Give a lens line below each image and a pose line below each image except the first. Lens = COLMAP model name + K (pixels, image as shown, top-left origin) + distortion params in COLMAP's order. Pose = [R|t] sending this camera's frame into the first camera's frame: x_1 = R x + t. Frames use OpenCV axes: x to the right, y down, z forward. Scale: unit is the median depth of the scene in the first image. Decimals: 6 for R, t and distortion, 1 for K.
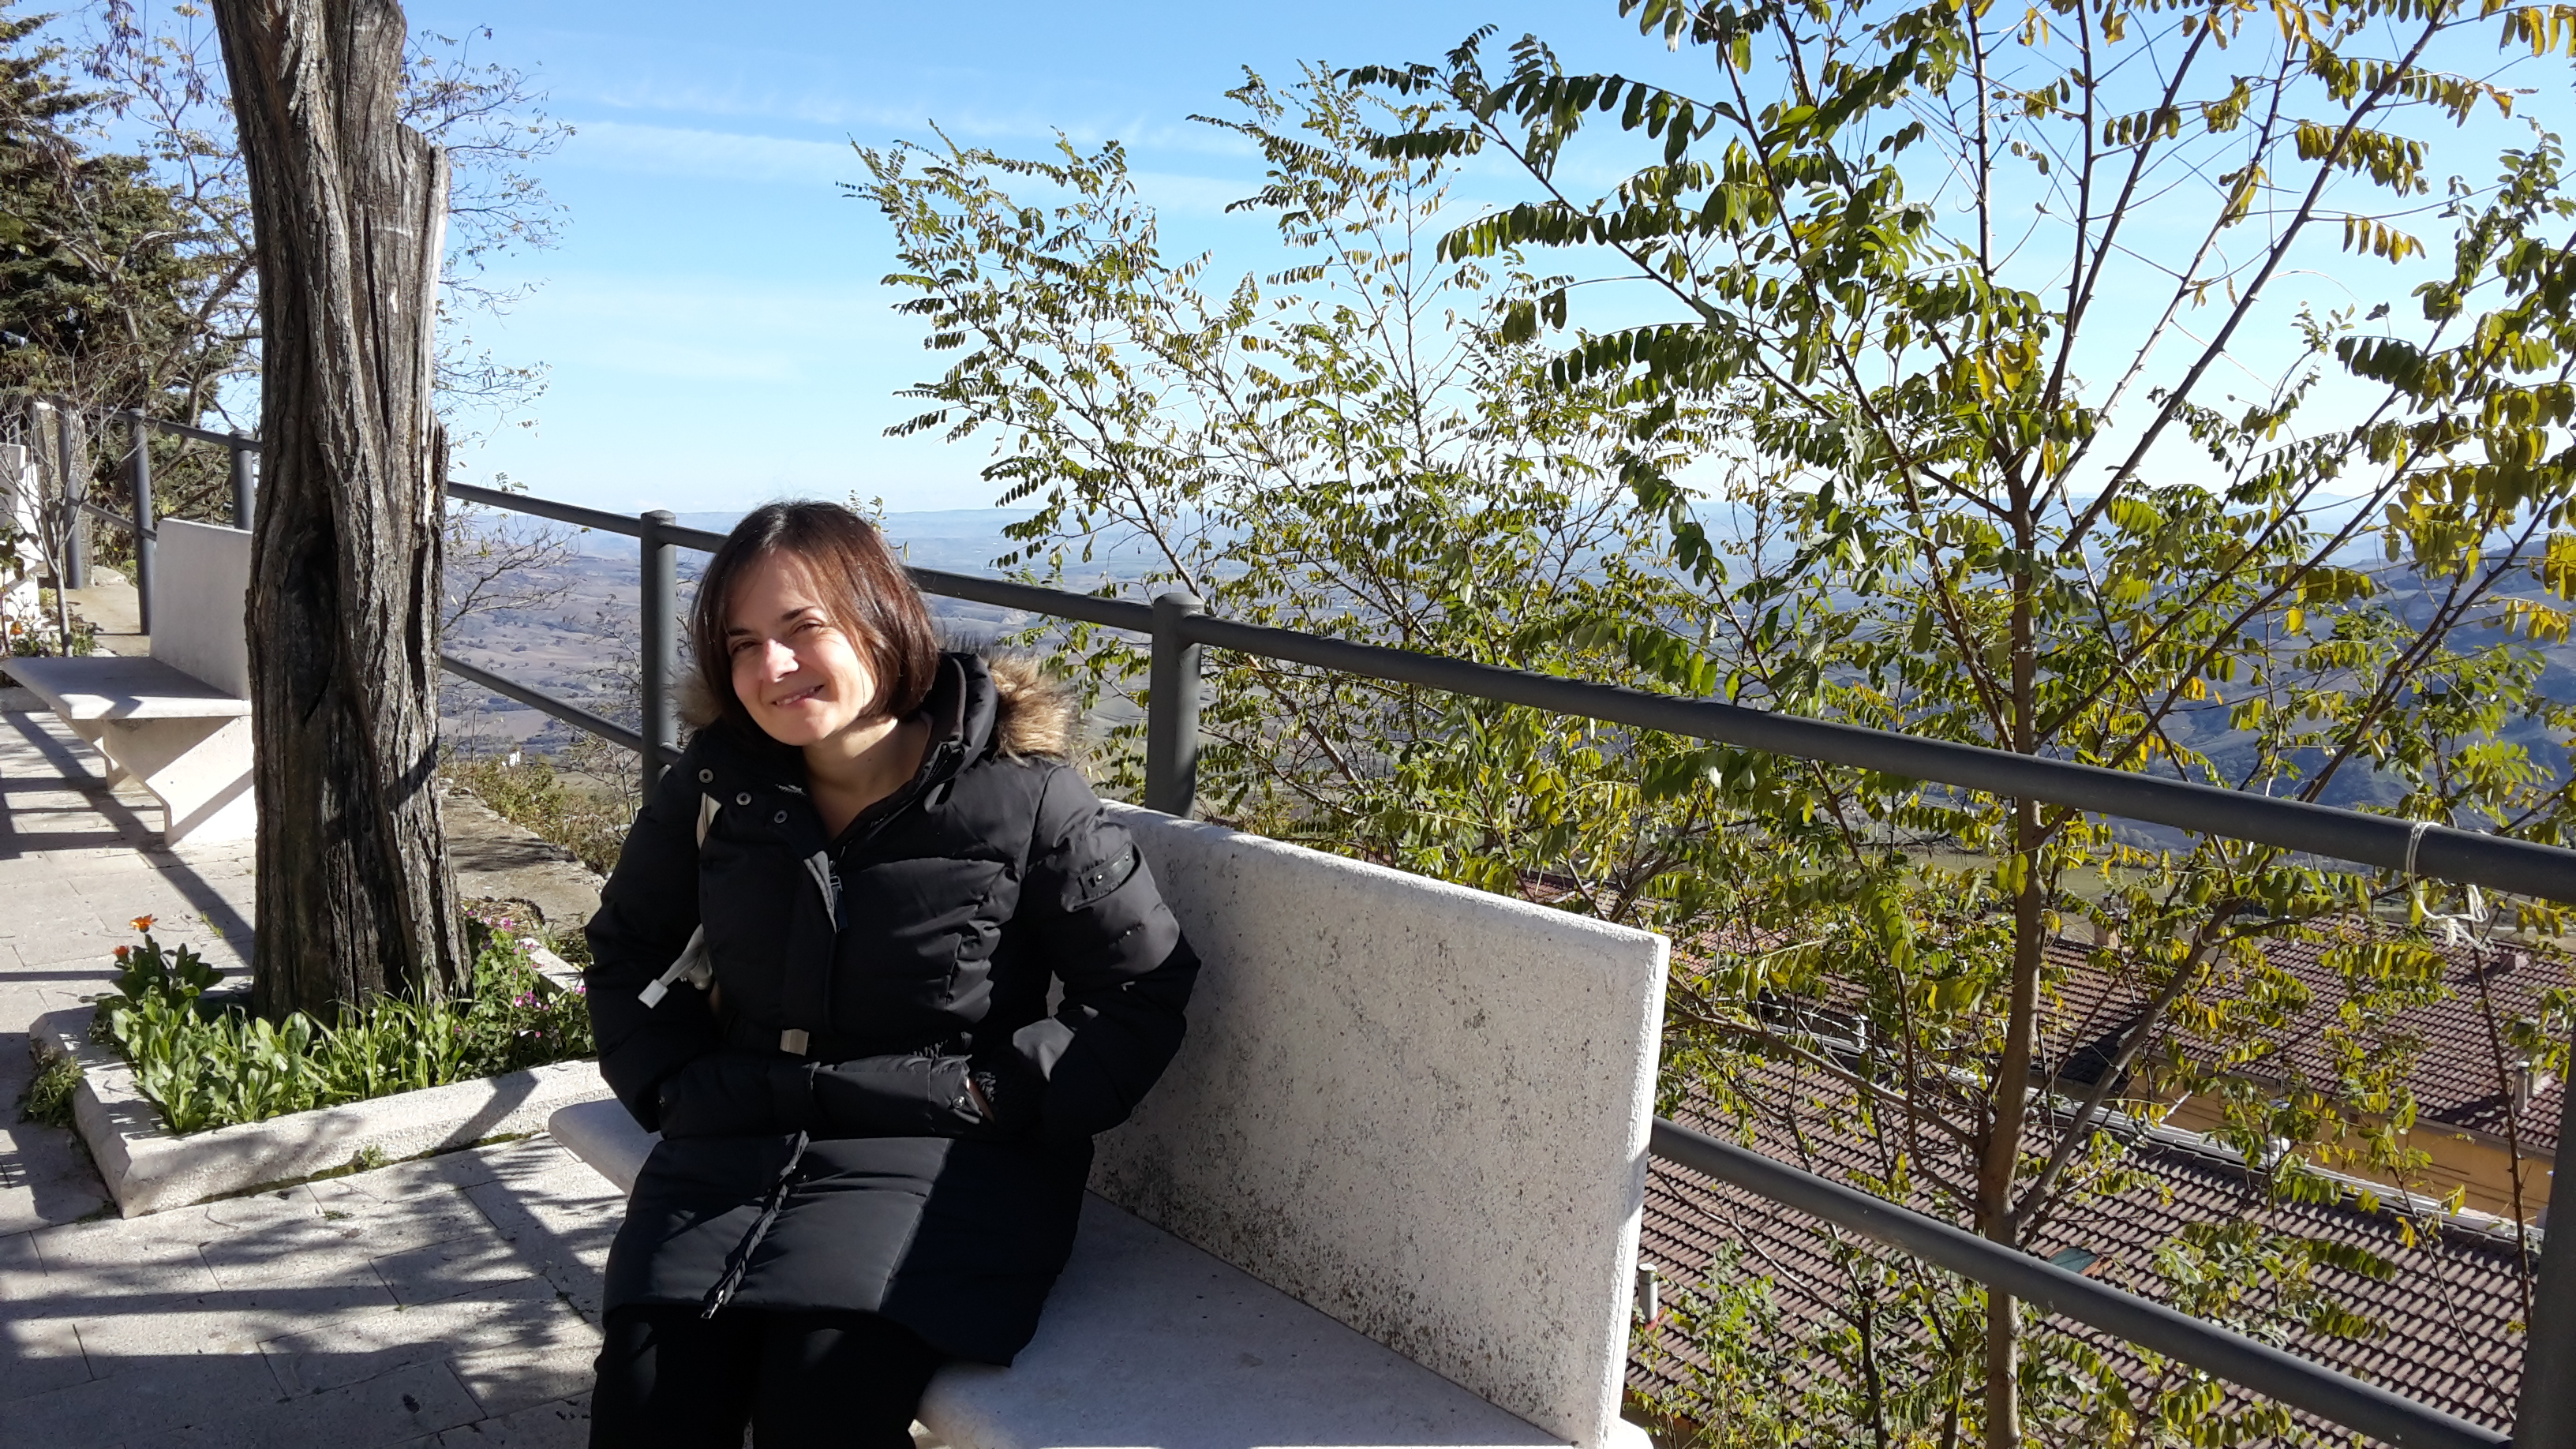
lens RADIAL K [[2168.9, 0, 1283.4], [0, 2168.9, 712.3], [0, 0, 1]] dist [-0.025797, -0.006758]
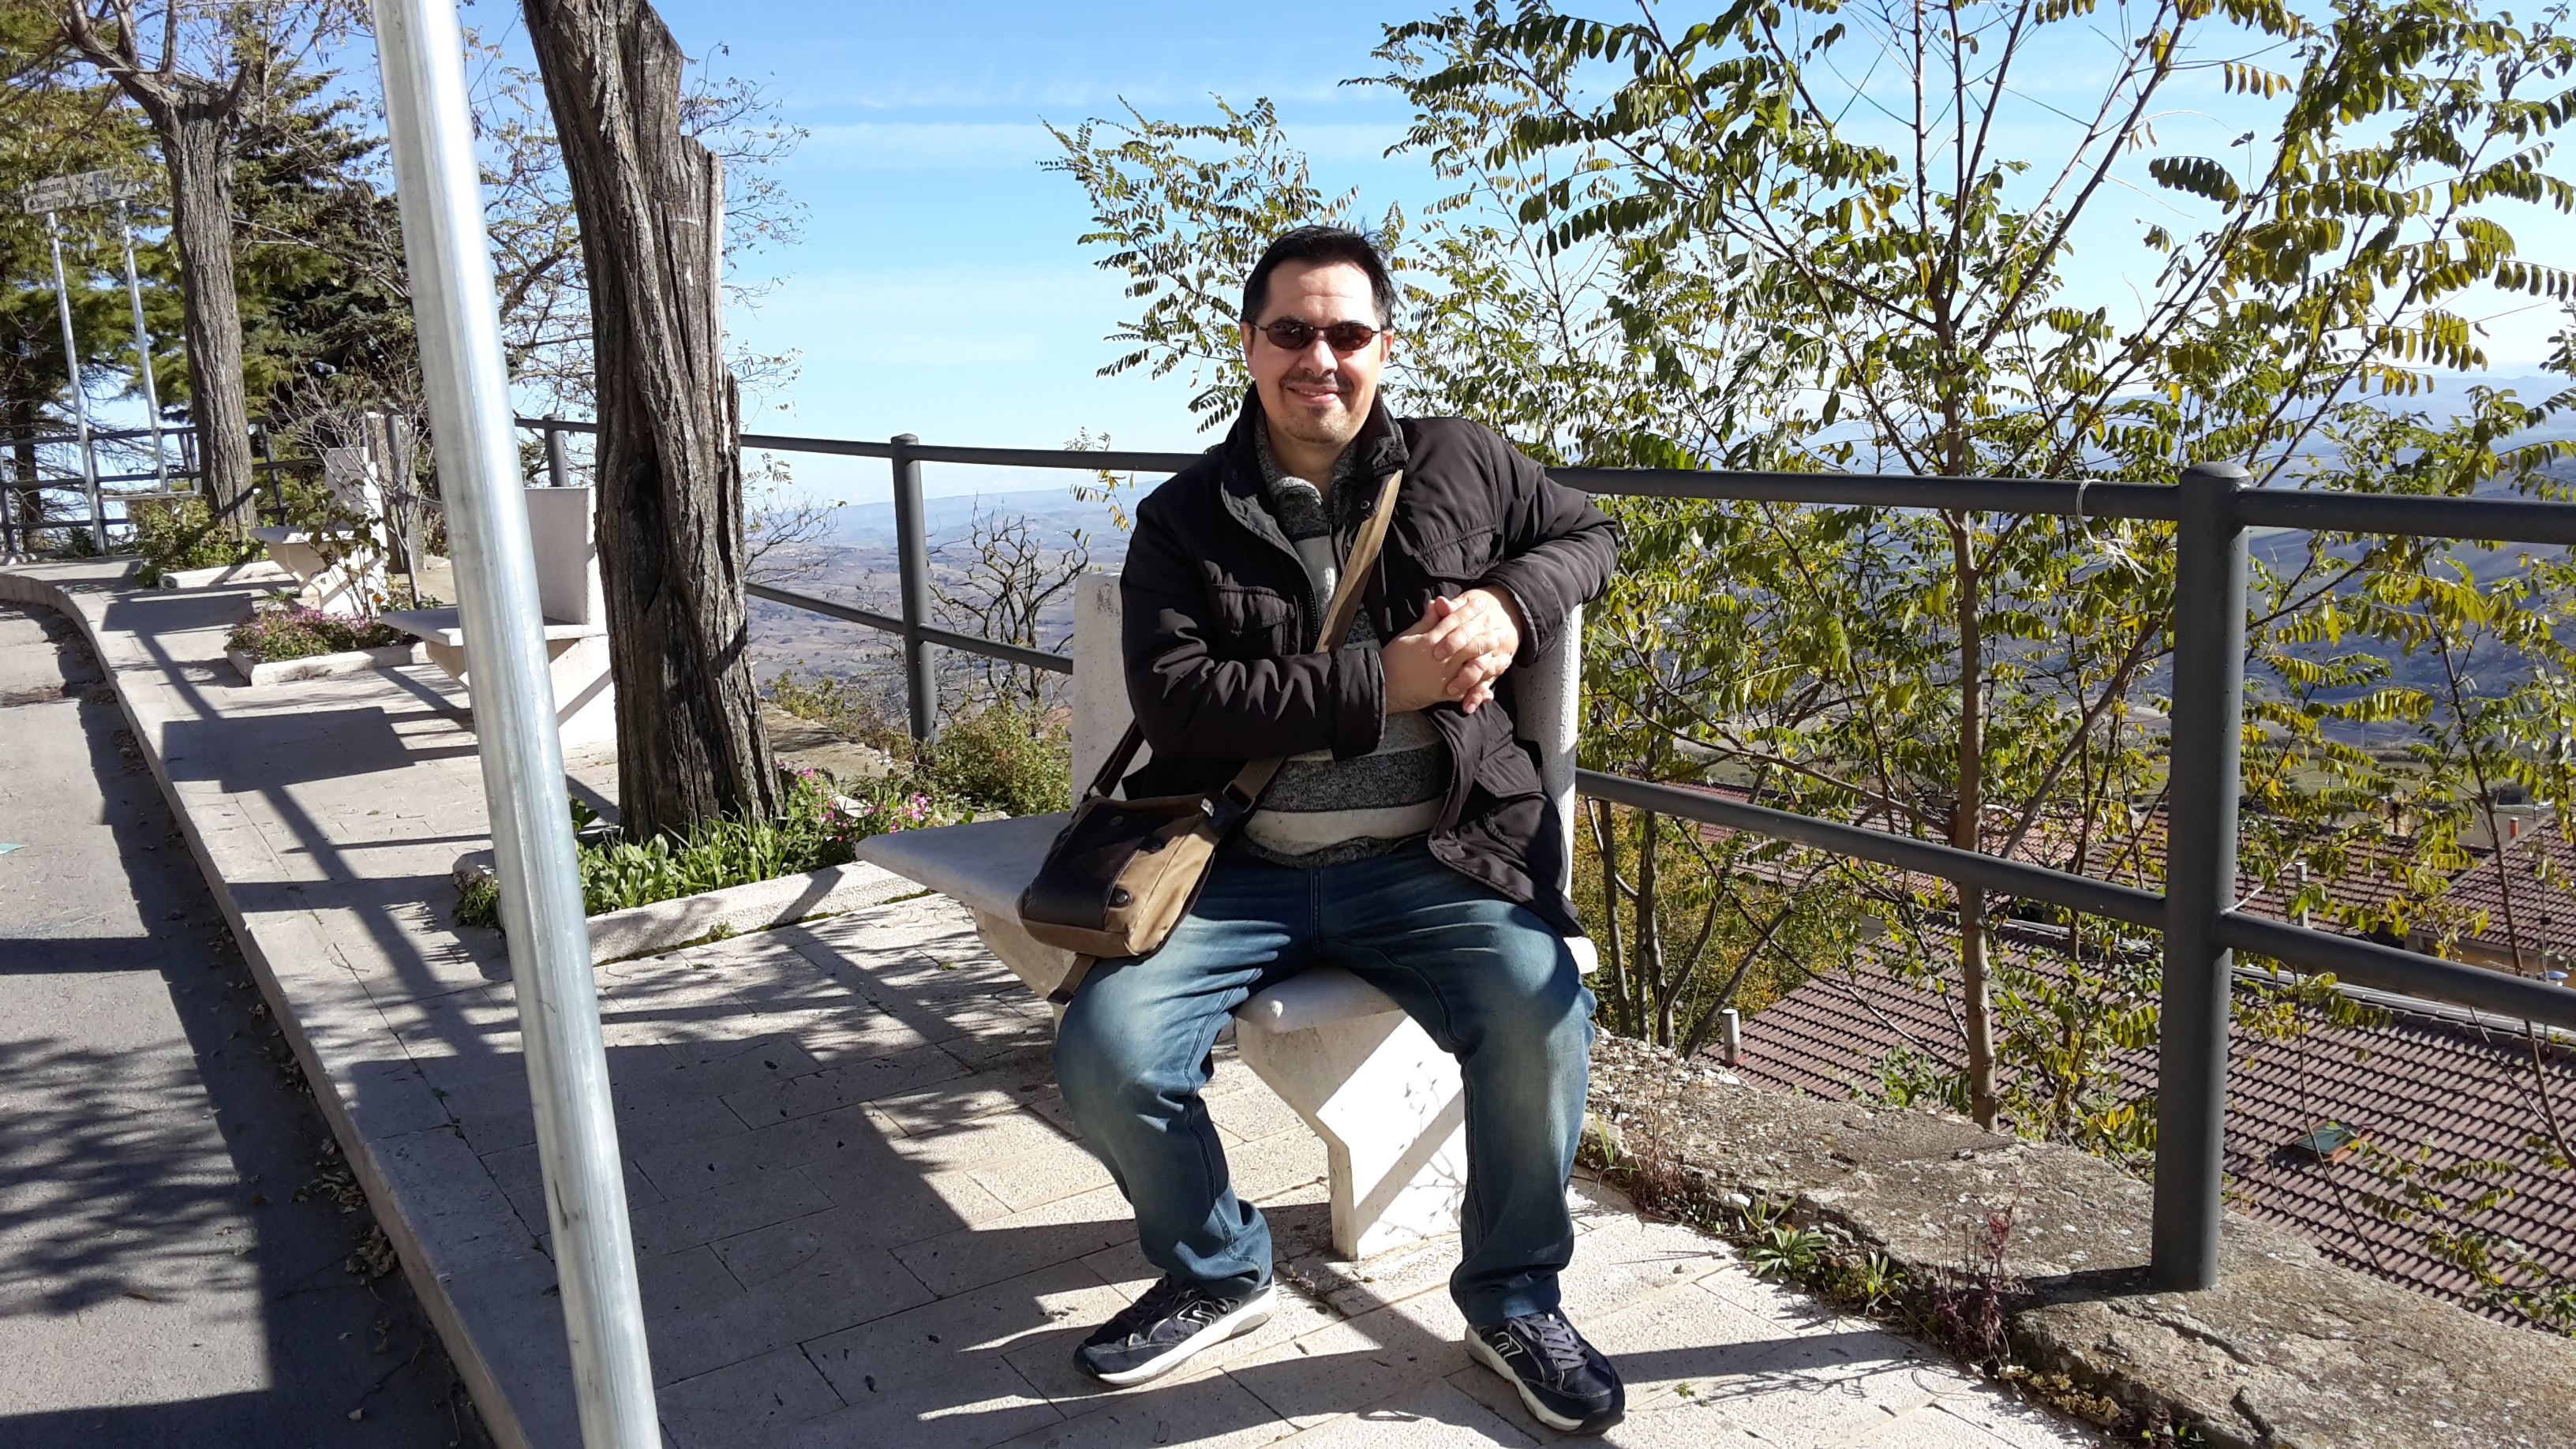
lens RADIAL K [[2171.9, 0, 1288.0], [0, 2171.9, 724.5], [0, 0, 1]] dist [0.008548, -0.056433]
pose [[0.991605, -0.060454, -0.114303, 0.065981], [0.063335, 0.997755, 0.021742, 0.066415], [0.112732, -0.028799, 0.993208, -0.235098]]
